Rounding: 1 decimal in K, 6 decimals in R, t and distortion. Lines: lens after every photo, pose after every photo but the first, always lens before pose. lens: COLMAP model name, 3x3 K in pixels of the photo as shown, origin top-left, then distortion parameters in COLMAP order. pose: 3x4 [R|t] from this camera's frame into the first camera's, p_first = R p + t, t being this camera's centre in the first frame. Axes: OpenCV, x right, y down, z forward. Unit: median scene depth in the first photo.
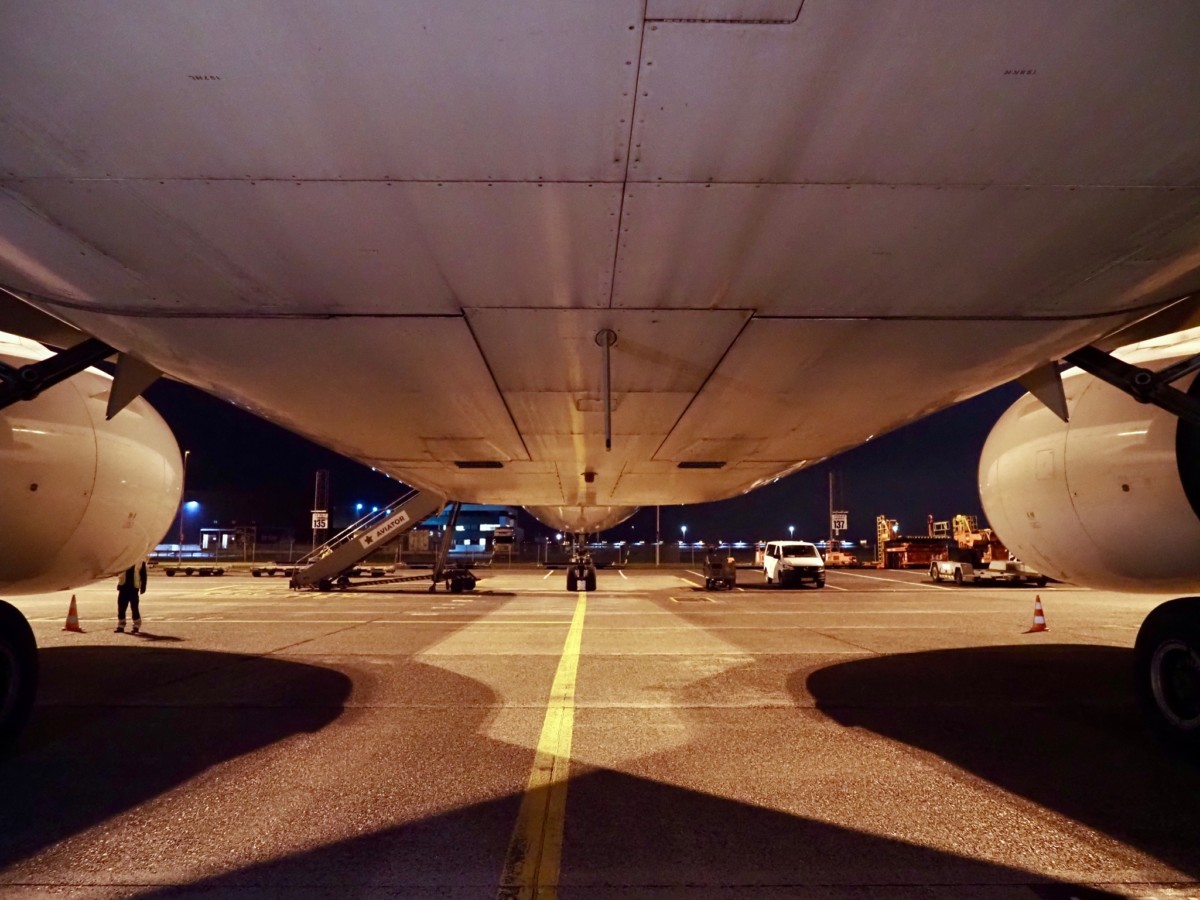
lens RADIAL K [[853.5, 0, 600.0], [0, 853.5, 450.0], [0, 0, 1]] dist [-0.004749, -0.000300]
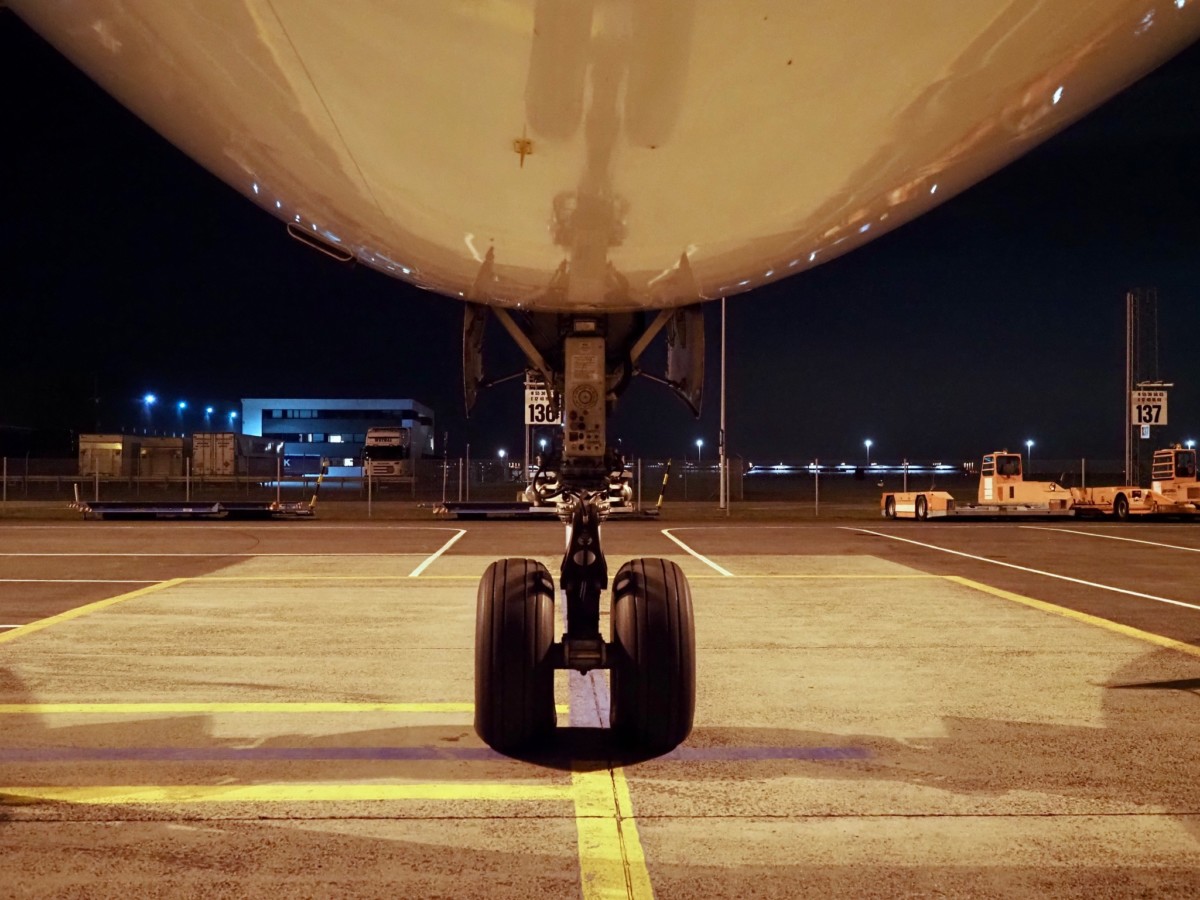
lens RADIAL K [[1258.4, 0, 600.0], [0, 1258.4, 450.0], [0, 0, 1]] dist [0.007055, 0.006137]
pose [[0.999612, 0.001257, 0.027824, -0.008276], [-0.003911, 0.995415, 0.095567, 0.032566], [-0.027576, -0.095638, 0.995034, 0.266198]]
